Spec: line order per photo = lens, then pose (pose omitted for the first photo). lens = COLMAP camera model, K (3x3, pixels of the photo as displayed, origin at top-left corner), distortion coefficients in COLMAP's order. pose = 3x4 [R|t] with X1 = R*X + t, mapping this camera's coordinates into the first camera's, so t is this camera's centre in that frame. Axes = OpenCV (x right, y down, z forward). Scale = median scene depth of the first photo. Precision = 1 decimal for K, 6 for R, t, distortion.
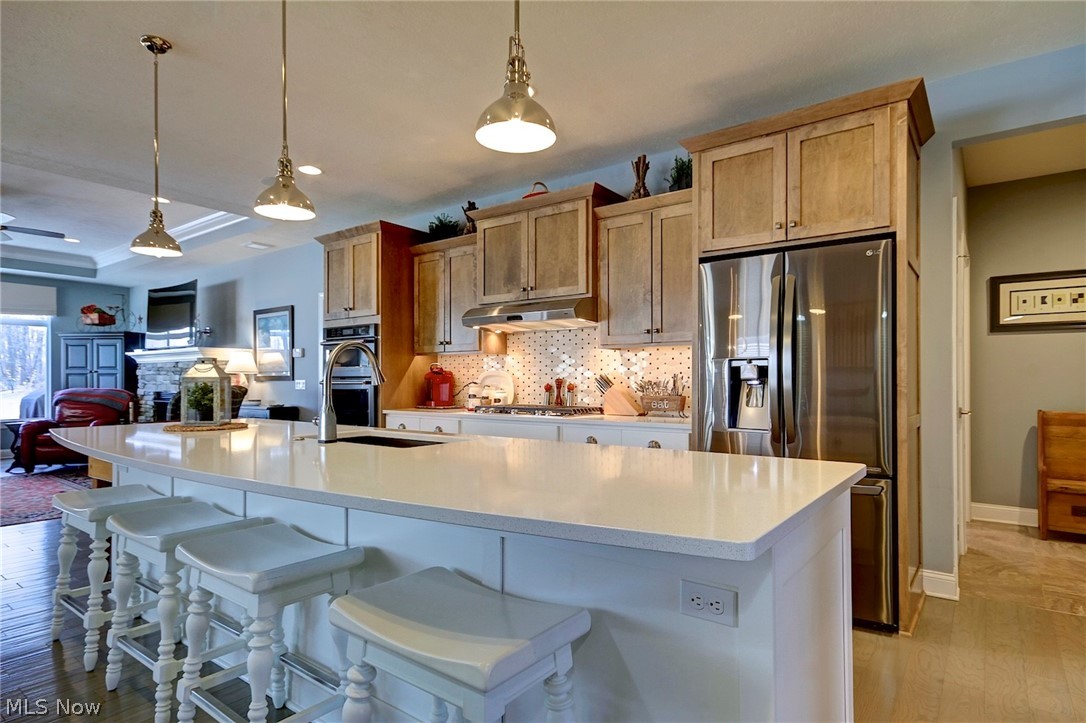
lens RADIAL K [[587.0, 0, 544.4], [0, 587.0, 367.7], [0, 0, 1]] dist [-0.000921, 0.000163]
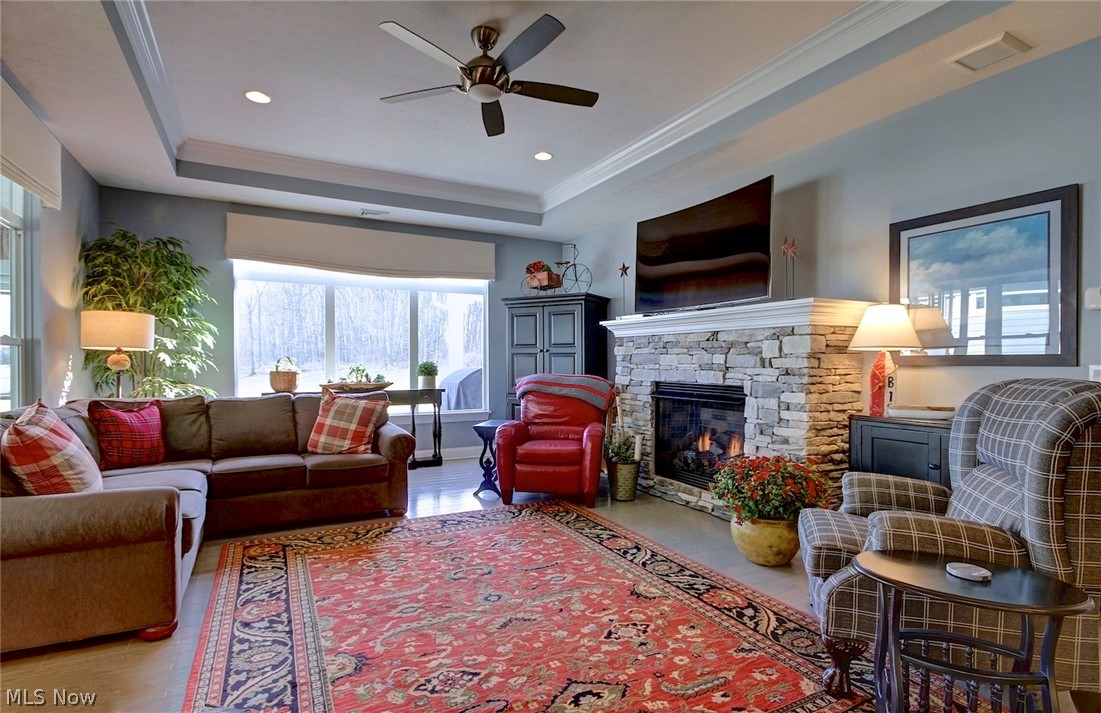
lens RADIAL K [[533.3, 0, 547.5], [0, 533.3, 358.4], [0, 0, 1]] dist [-0.001016, 0.000257]
pose [[0.906833, -0.000047, -0.421490, -0.496766], [0.007933, 0.999825, 0.016955, 0.005436], [0.421415, -0.018719, 0.906675, 0.406589]]
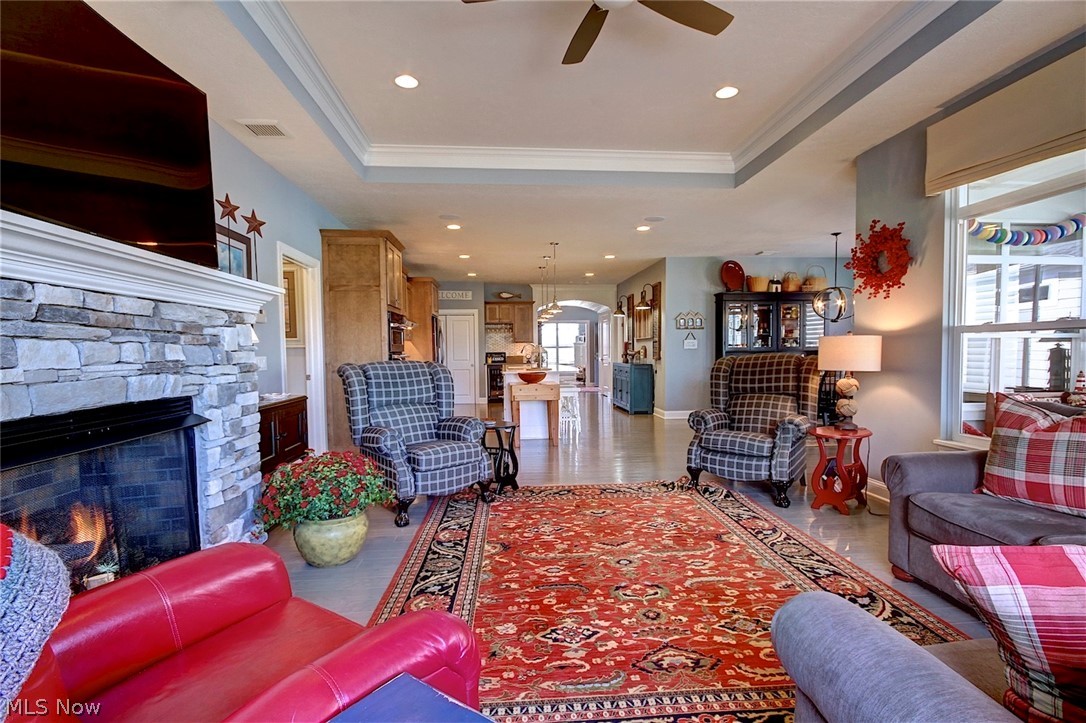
lens RADIAL K [[502.4, 0, 544.7], [0, 502.4, 364.1], [0, 0, 1]] dist [0.000555, 0.000067]
pose [[-0.655093, -0.014975, 0.755400, -0.880331], [-0.009779, 0.999888, 0.011340, 0.016667], [-0.755485, 0.000041, -0.655166, 0.942994]]
